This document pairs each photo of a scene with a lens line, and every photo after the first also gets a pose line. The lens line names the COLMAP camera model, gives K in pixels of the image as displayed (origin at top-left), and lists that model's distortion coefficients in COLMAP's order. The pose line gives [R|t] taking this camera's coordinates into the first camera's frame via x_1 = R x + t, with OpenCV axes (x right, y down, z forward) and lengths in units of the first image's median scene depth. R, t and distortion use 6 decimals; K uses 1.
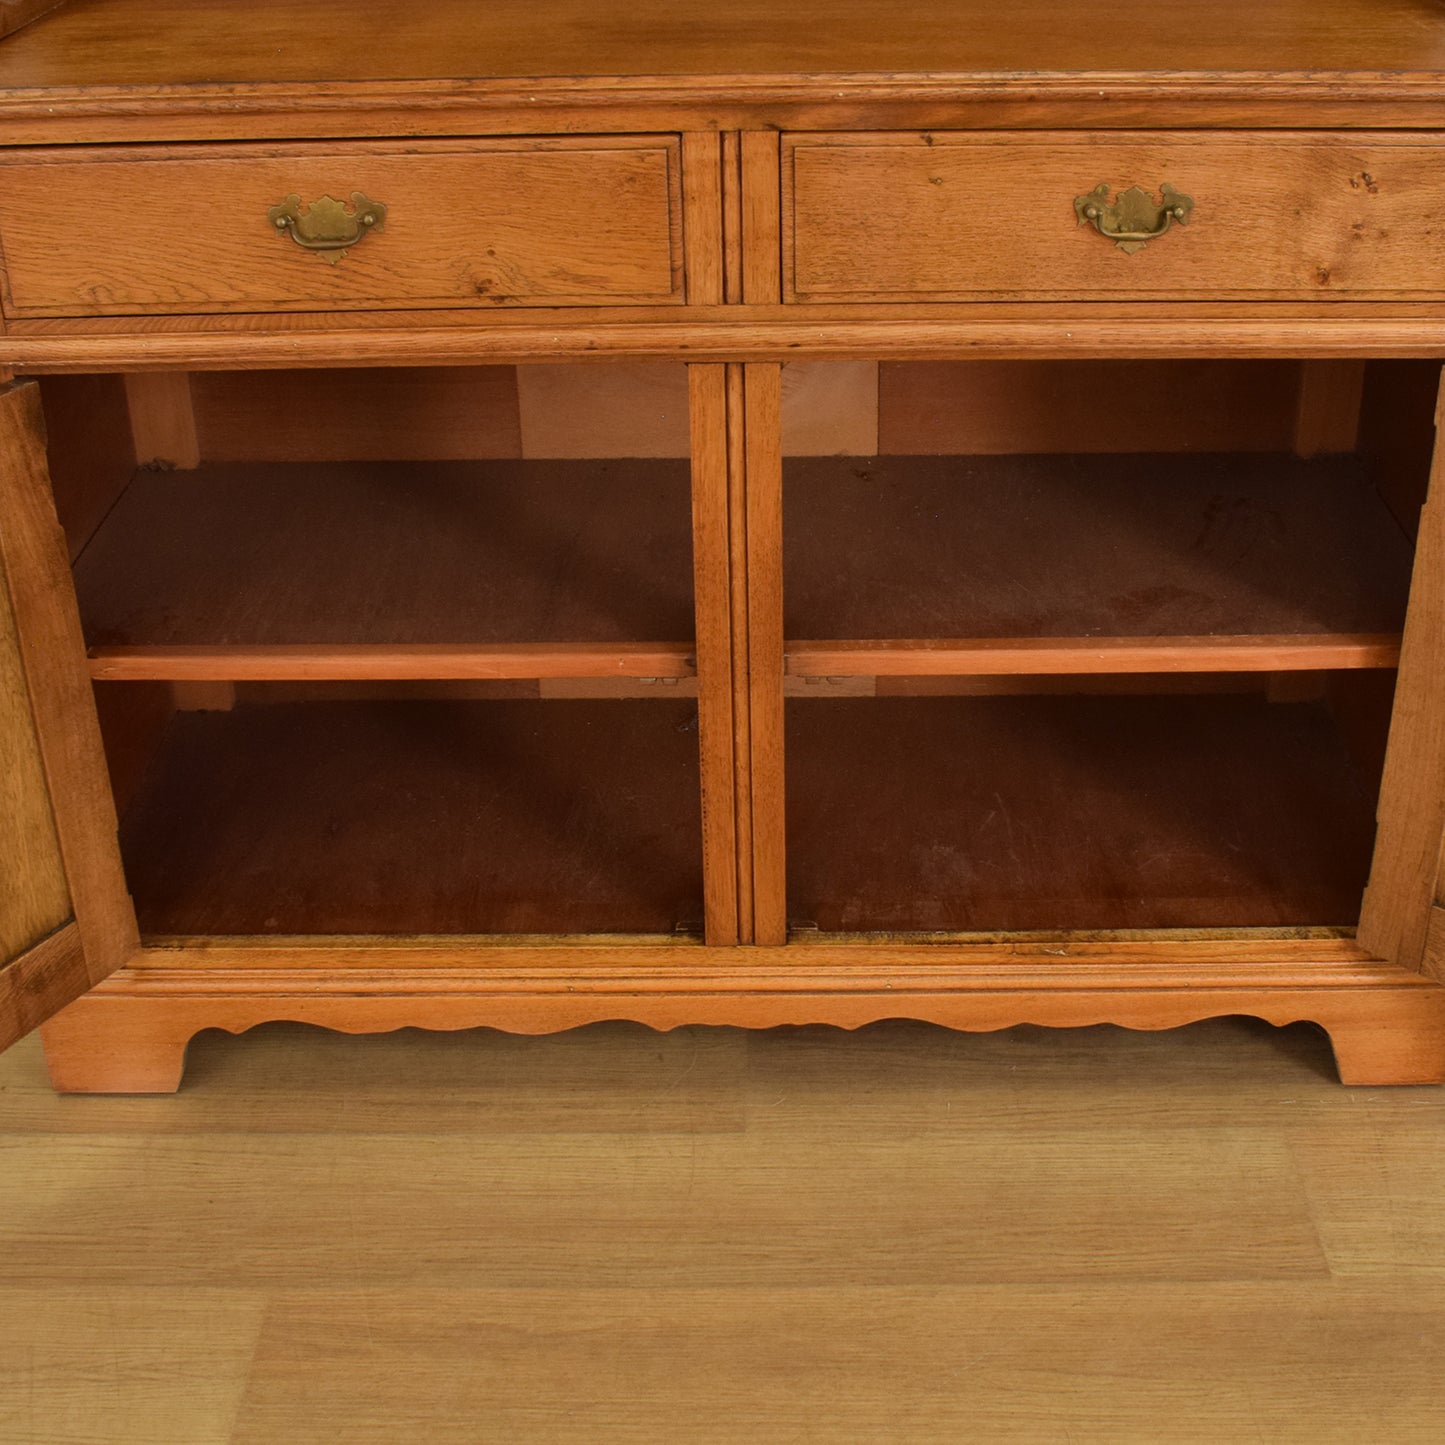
lens RADIAL K [[2119.1, 0, 756.0], [0, 2119.1, 739.8], [0, 0, 1]] dist [-0.097356, 0.000000]
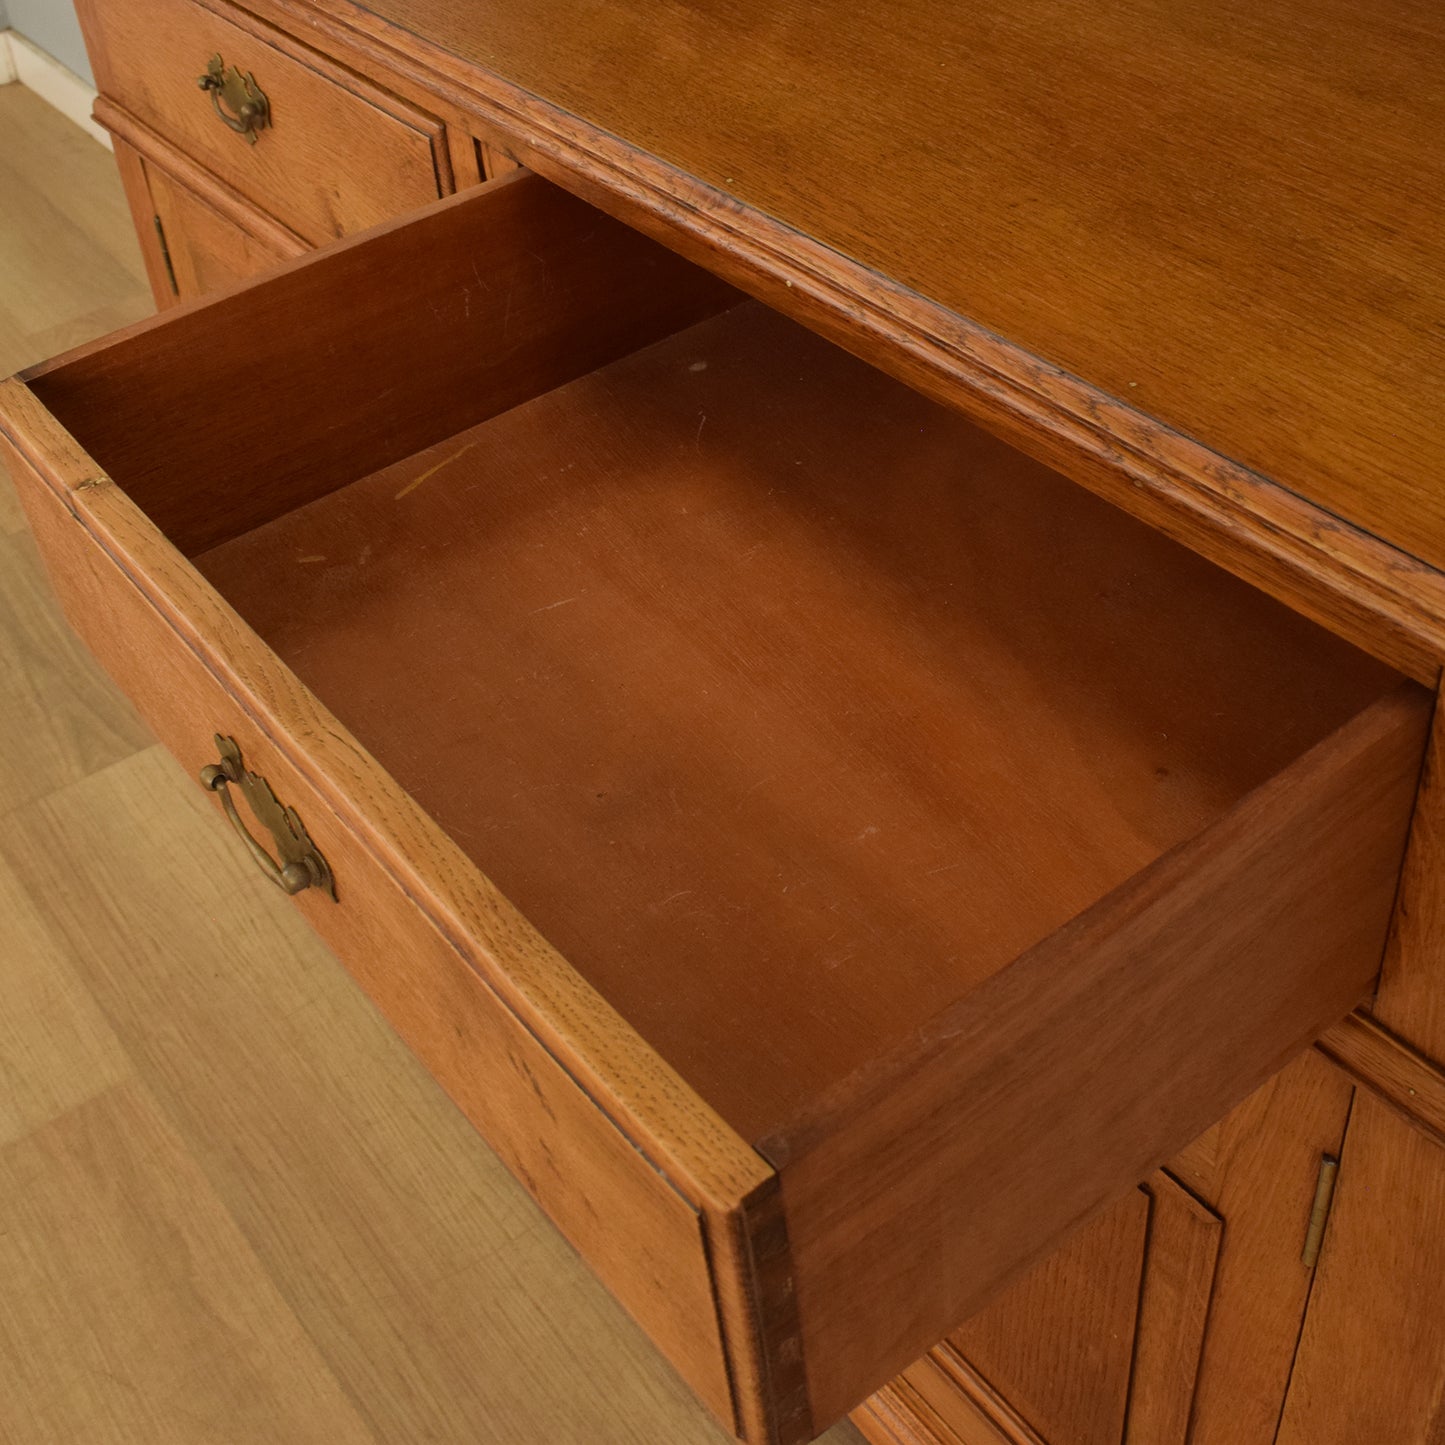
lens RADIAL K [[1907.1, 0, 750.6], [0, 1907.1, 611.7], [0, 0, 1]] dist [-0.098835, 0.000000]
pose [[0.605900, 0.465018, -0.645479, 0.483831], [-0.339951, 0.884904, 0.318399, -0.365960], [0.719249, 0.026513, 0.694247, 0.625690]]
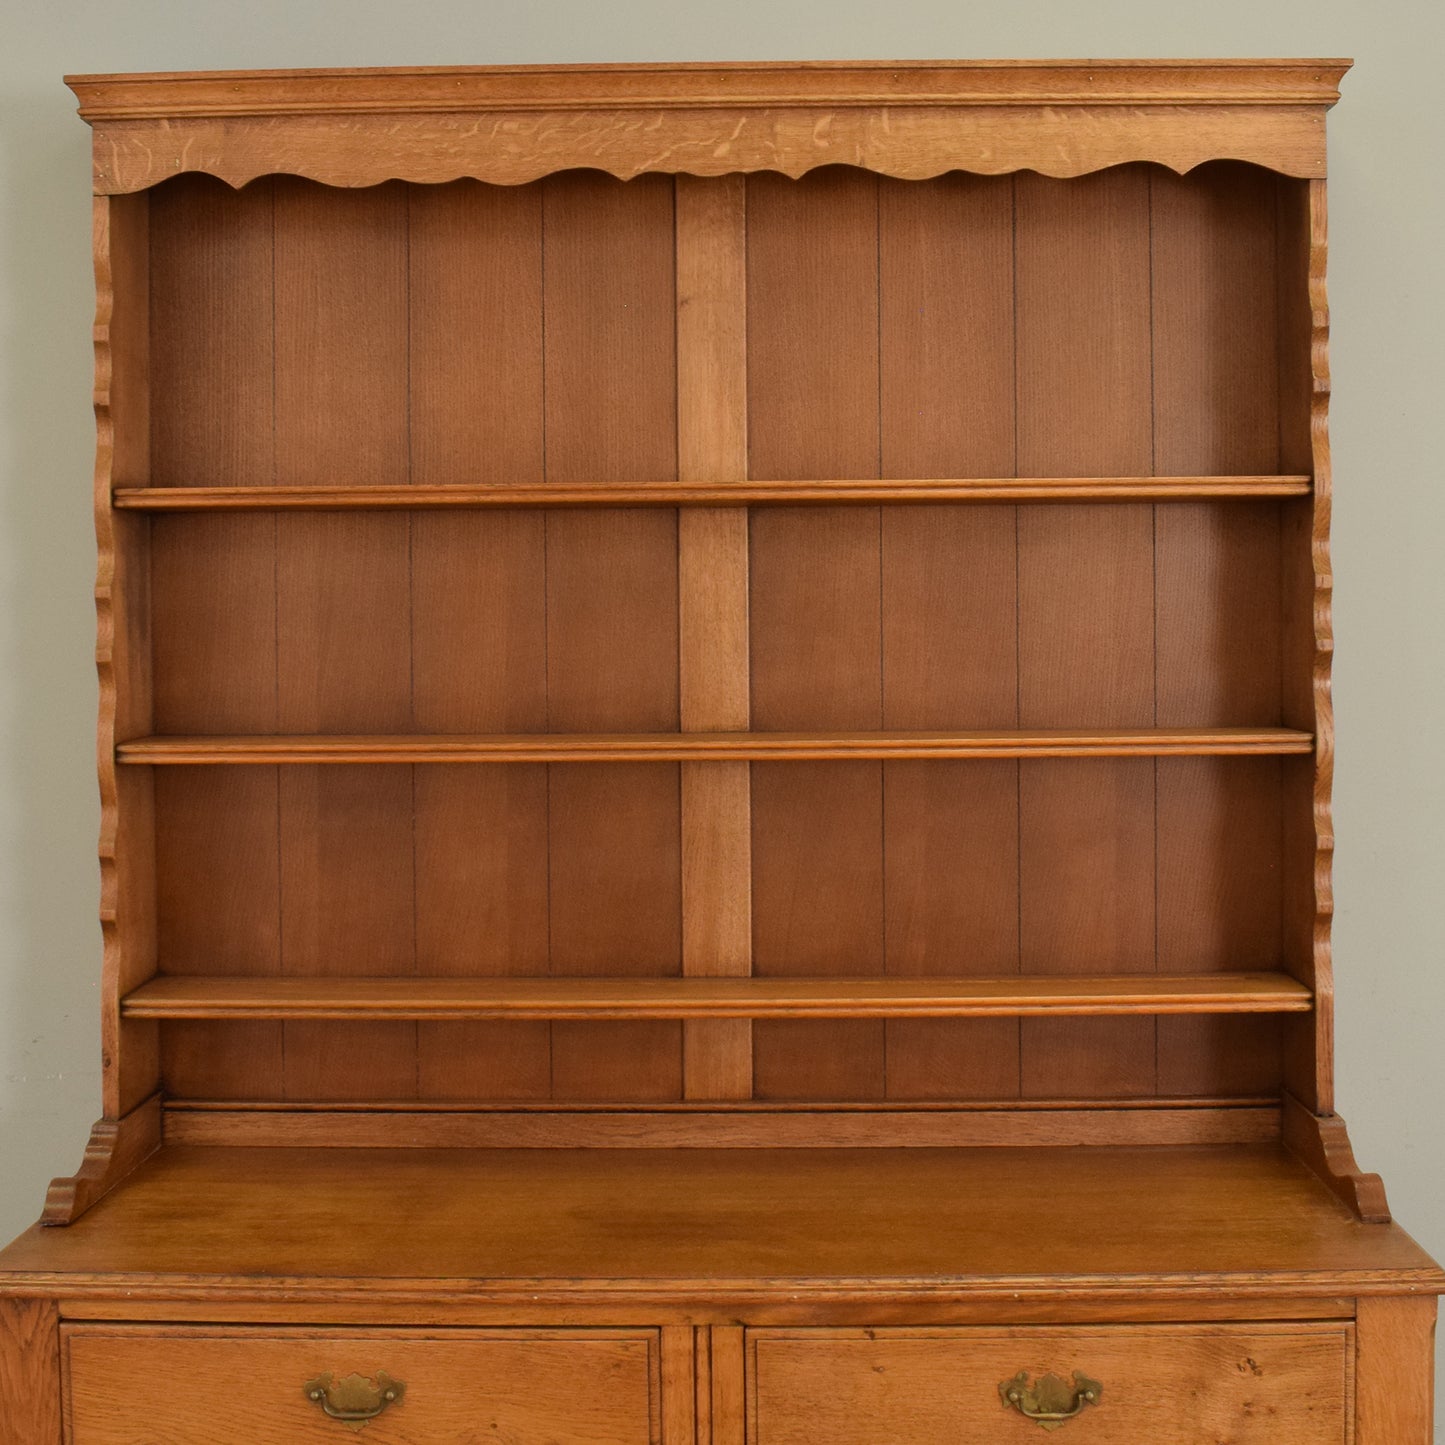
lens RADIAL K [[2266.9, 0, 718.4], [0, 2266.9, 627.1], [0, 0, 1]] dist [-0.096191, 0.000000]
pose [[0.999691, 0.001812, -0.024808, 0.026387], [-0.013554, 0.875943, -0.482224, -0.025324], [0.020857, 0.482411, 0.875696, -0.278491]]
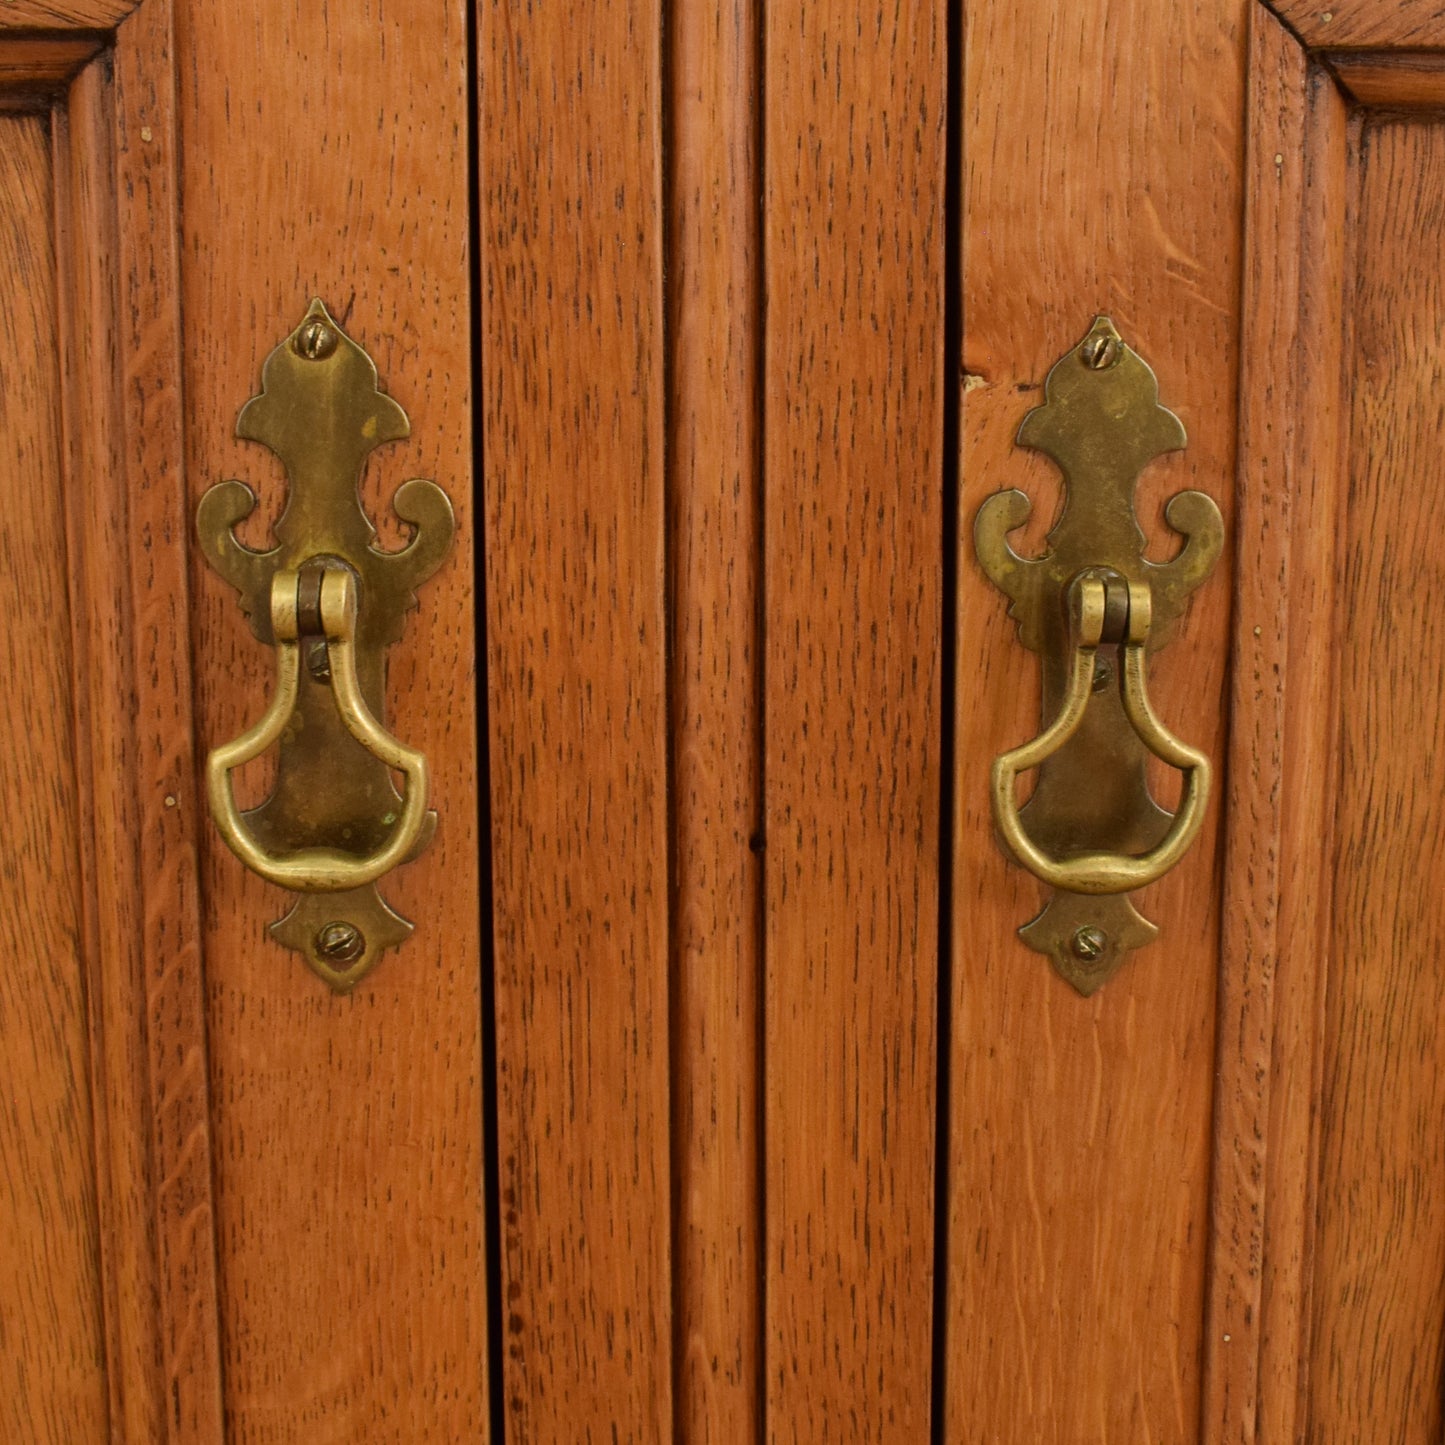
lens RADIAL K [[2654.3, 0, 726.9], [0, 2654.3, 713.7], [0, 0, 1]] dist [-0.094678, 0.000000]
pose [[0.998884, 0.002413, 0.047160, -0.019632], [0.012138, 0.952016, -0.305809, 0.034735], [-0.045635, 0.306040, 0.950924, 0.847576]]
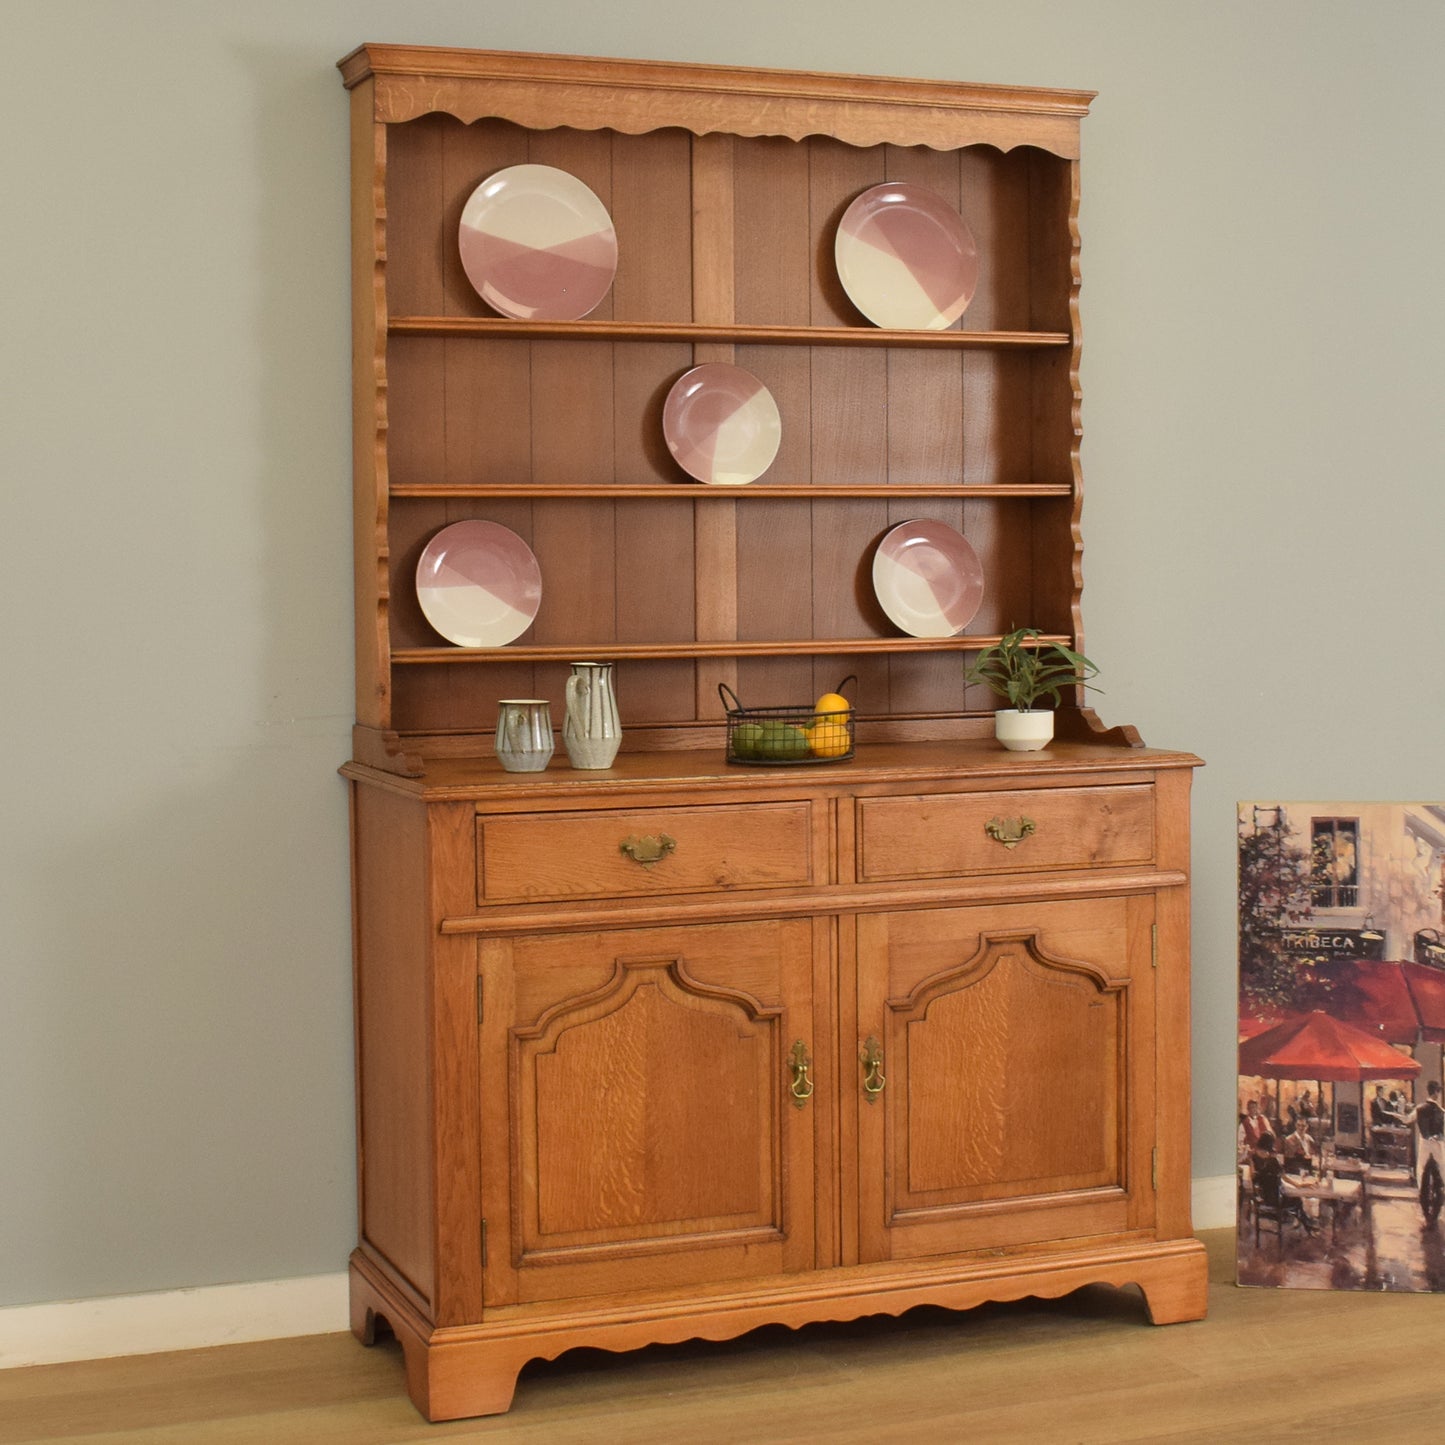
lens RADIAL K [[2654.3, 0, 698.0], [0, 2654.3, 638.0], [0, 0, 1]] dist [-0.094678, 0.000000]
pose [[0.930727, -0.009025, 0.365604, -1.053536], [0.177950, 0.884546, -0.431176, 0.651145], [-0.319502, 0.466366, 0.824876, -1.146336]]
